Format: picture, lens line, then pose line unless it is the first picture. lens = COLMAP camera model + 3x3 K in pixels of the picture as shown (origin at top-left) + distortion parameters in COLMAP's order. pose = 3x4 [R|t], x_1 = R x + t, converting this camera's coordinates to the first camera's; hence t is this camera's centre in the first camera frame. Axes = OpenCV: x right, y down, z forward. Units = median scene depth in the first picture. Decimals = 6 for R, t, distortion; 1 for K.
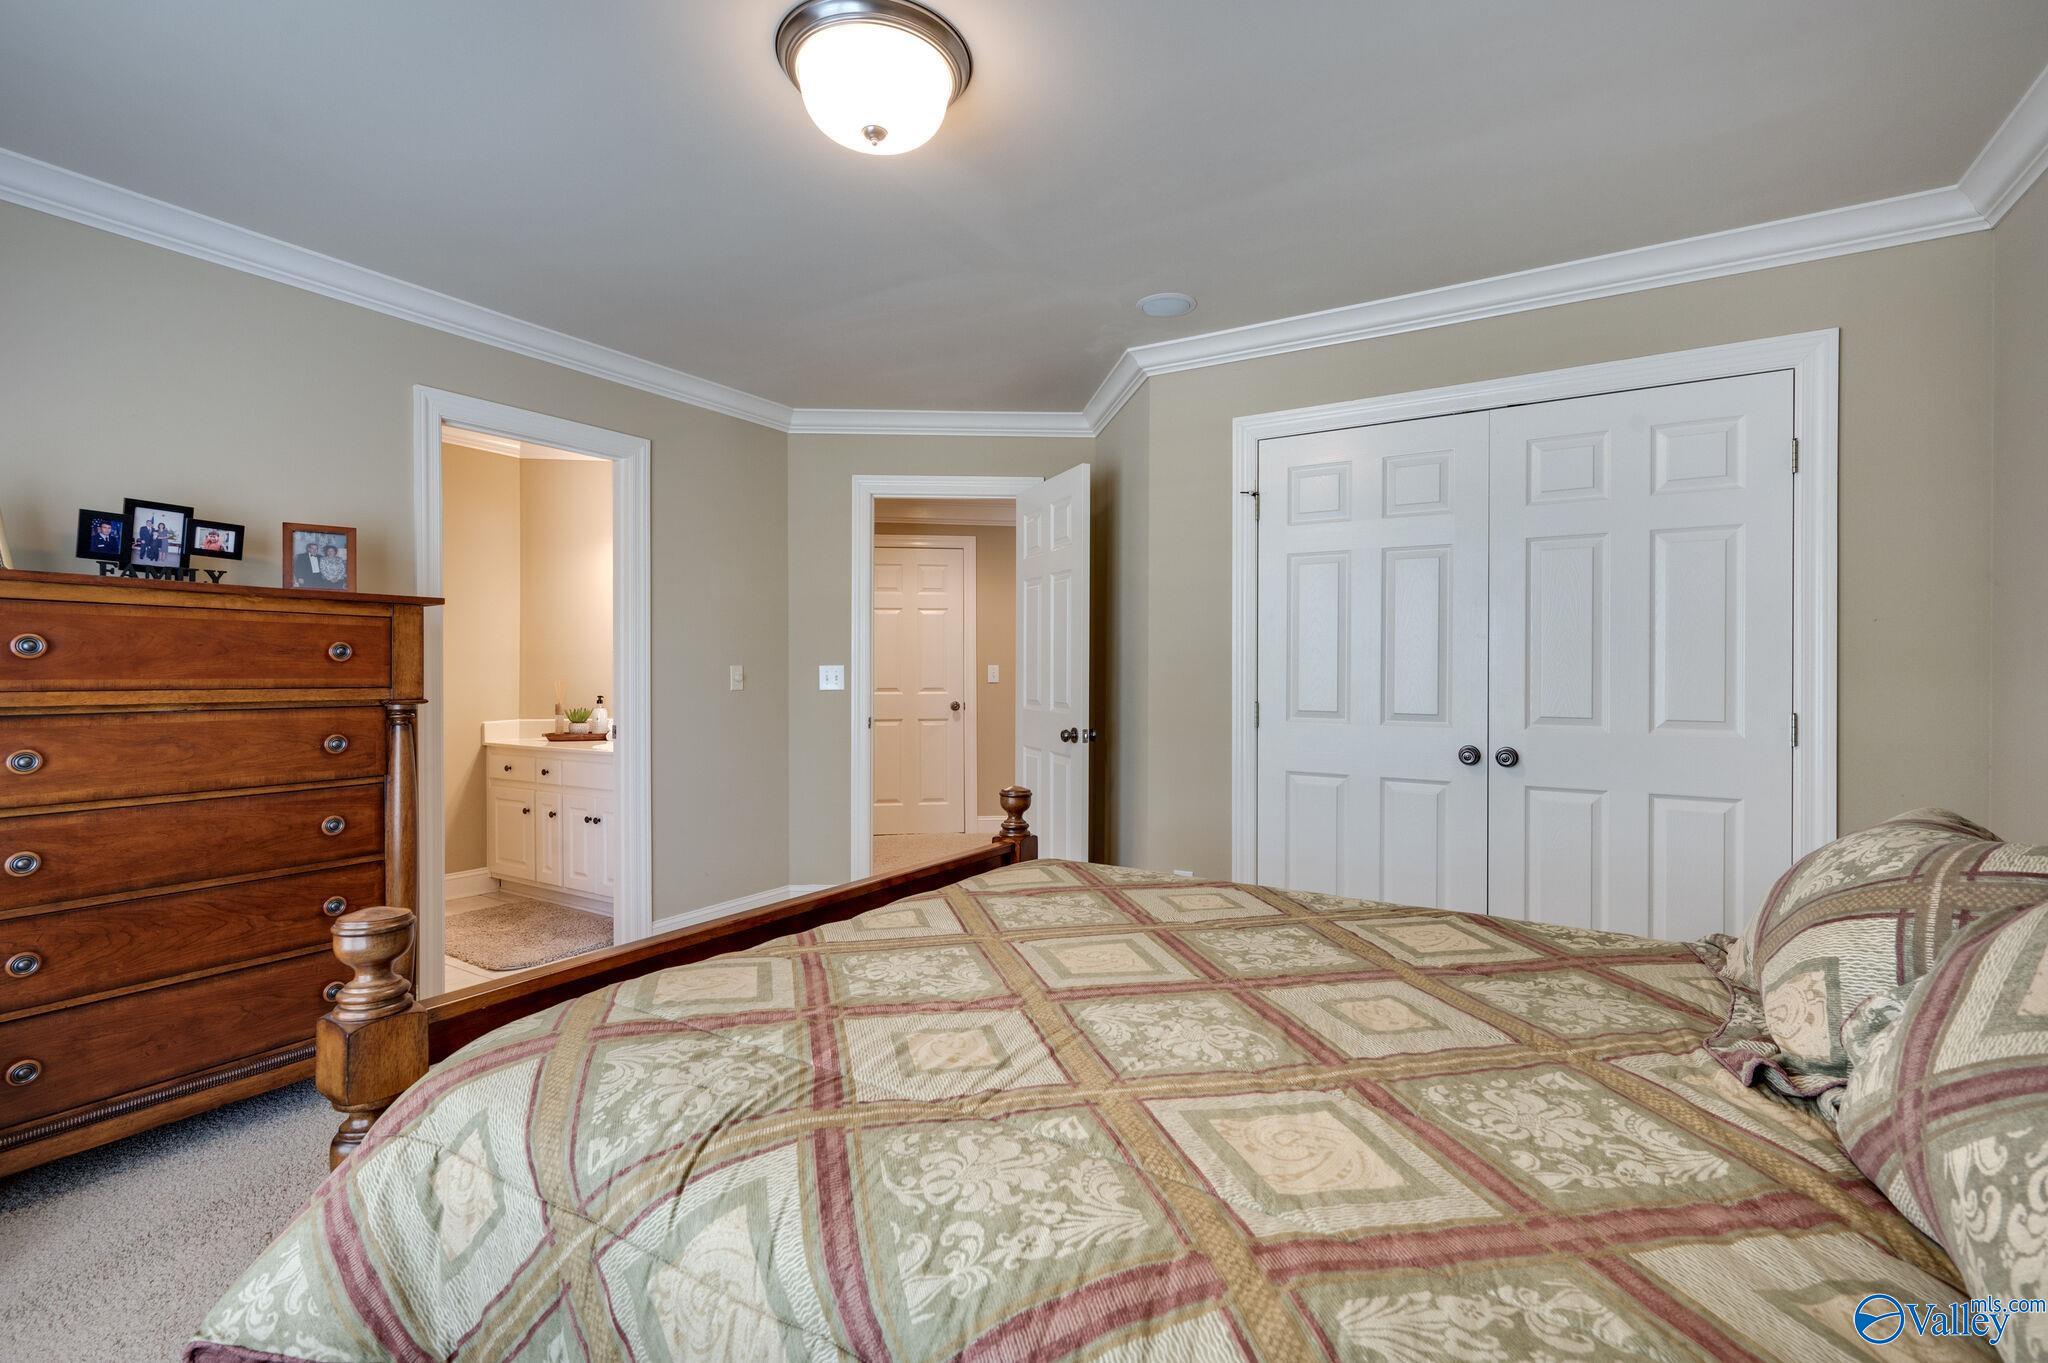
lens RADIAL K [[906.6, 0, 1024.0], [0, 906.6, 681.5], [0, 0, 1]] dist [0.000956, 0.000020]
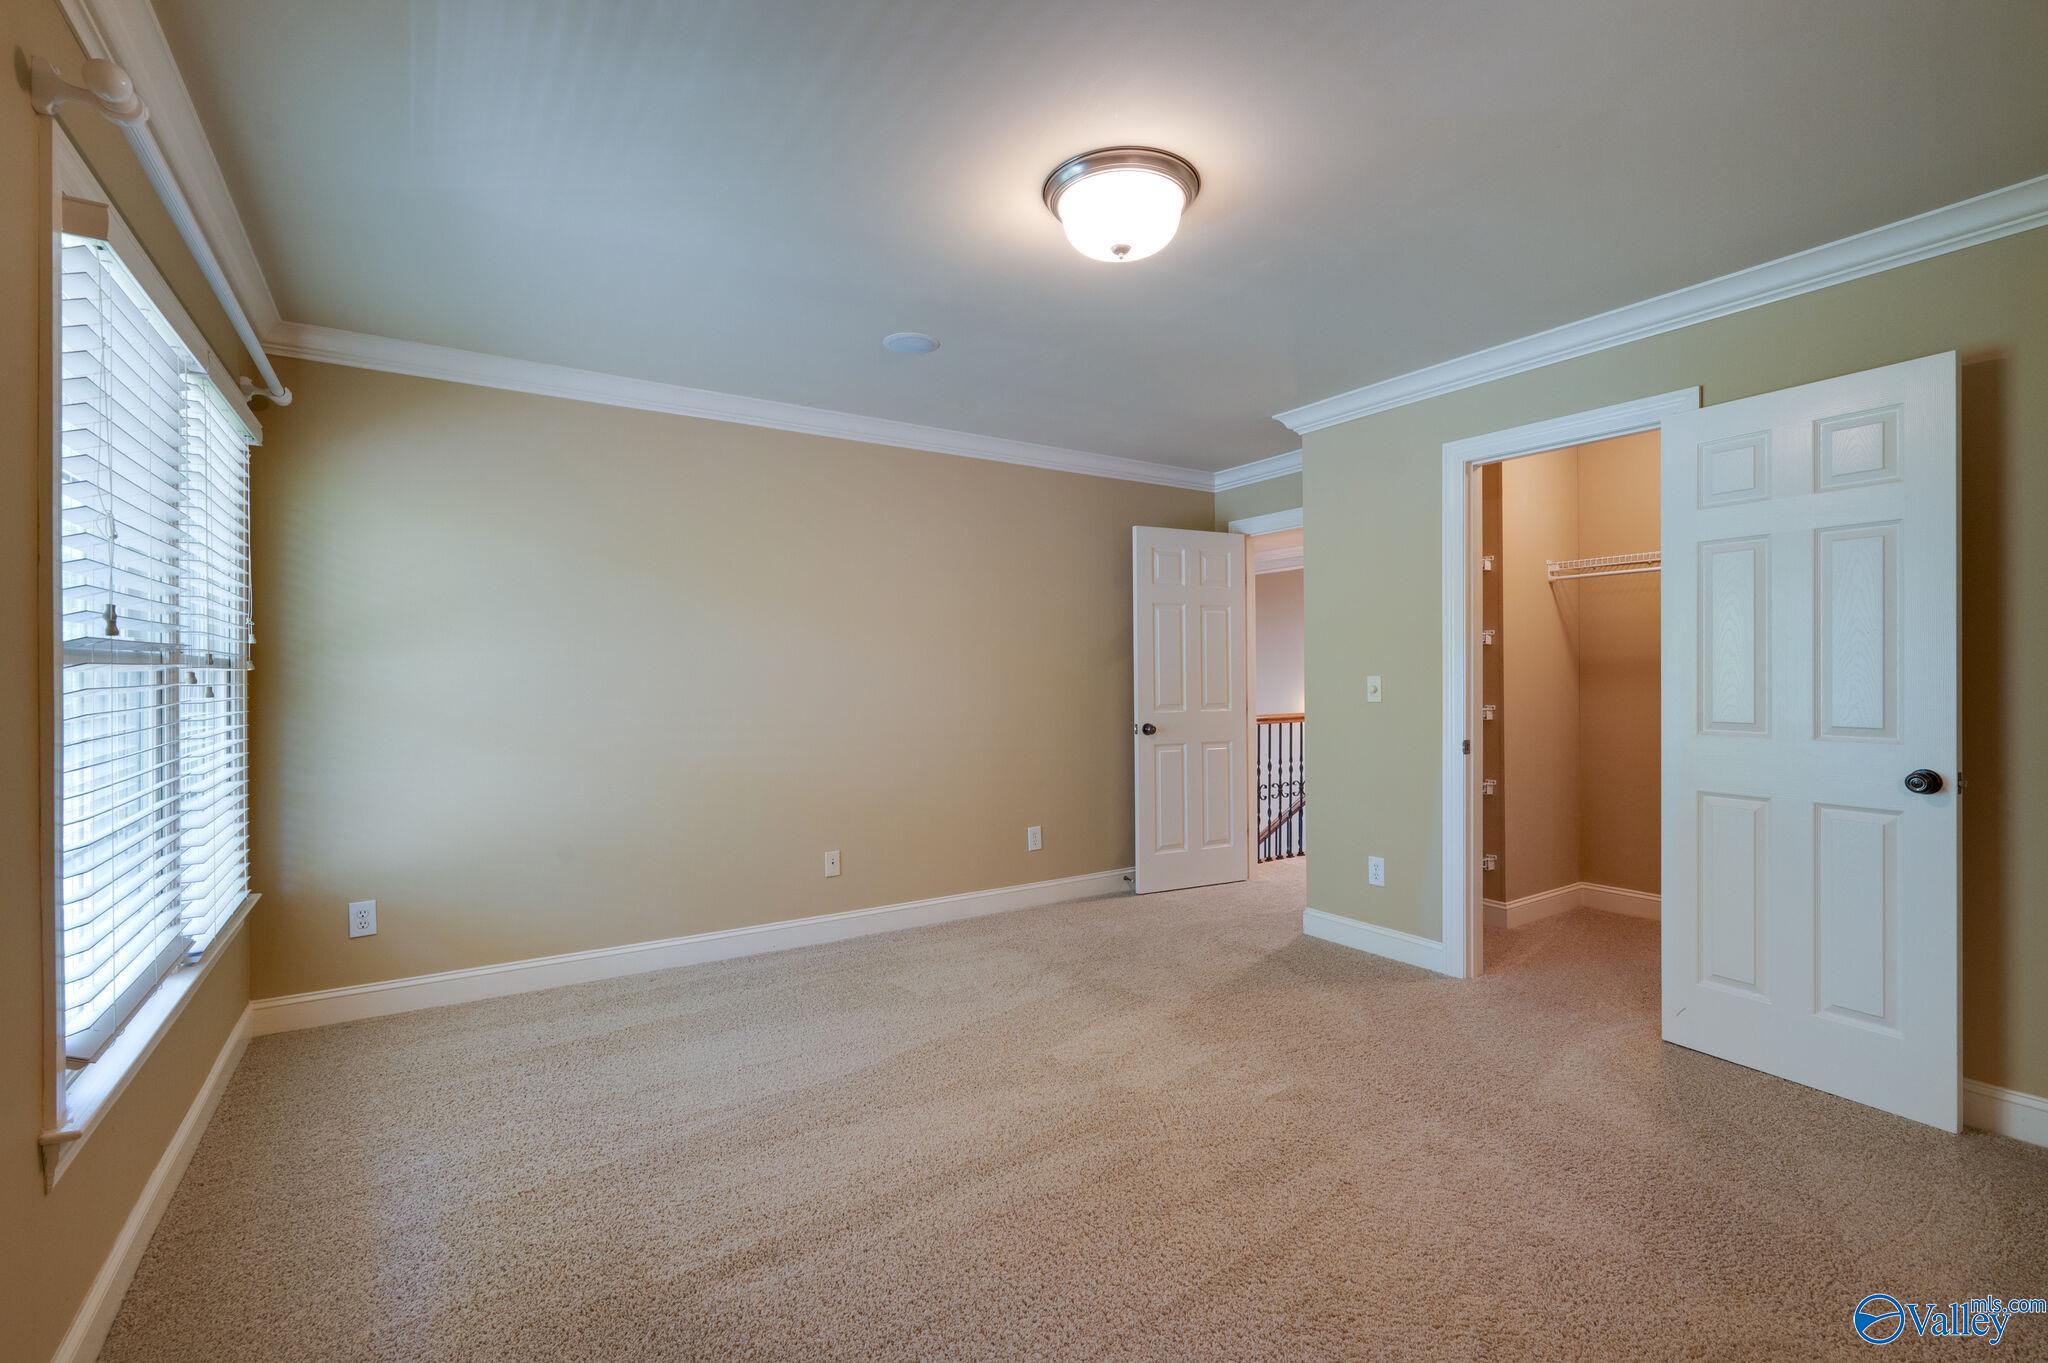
lens RADIAL K [[906.6, 0, 1024.0], [0, 906.6, 681.5], [0, 0, 1]] dist [0.000956, 0.000020]
pose [[0.896940, -0.003788, -0.442137, 0.194757], [0.000152, 0.999966, -0.008261, 0.001219], [0.442153, 0.007342, 0.896910, -0.125441]]
